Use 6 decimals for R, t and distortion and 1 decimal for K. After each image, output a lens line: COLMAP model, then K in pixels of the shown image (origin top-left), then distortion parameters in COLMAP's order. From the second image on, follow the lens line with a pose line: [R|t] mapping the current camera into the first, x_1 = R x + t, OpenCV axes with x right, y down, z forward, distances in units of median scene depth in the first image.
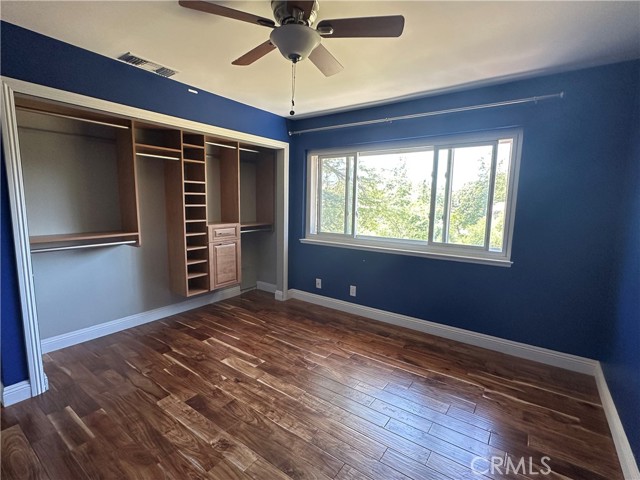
lens RADIAL K [[306.4, 0, 320.0], [0, 306.4, 240.0], [0, 0, 1]] dist [-0.003444, -0.000299]
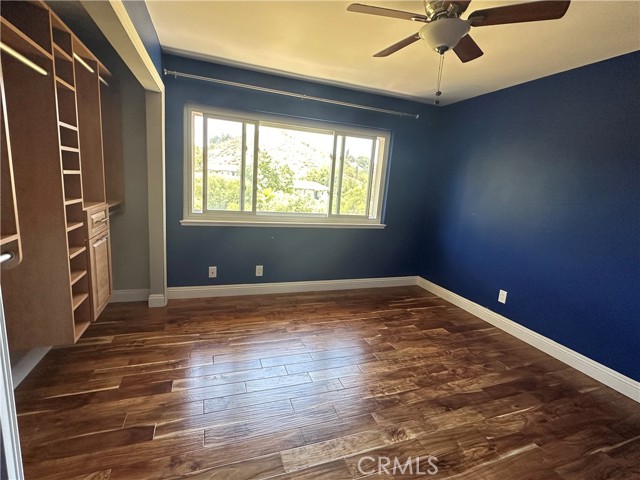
lens RADIAL K [[306.4, 0, 320.0], [0, 306.4, 240.0], [0, 0, 1]] dist [-0.003444, -0.000299]
pose [[0.565076, -0.129348, 0.814837, -0.584119], [0.046056, 0.991039, 0.125380, -0.041696], [-0.823753, -0.033322, 0.565969, 0.332306]]
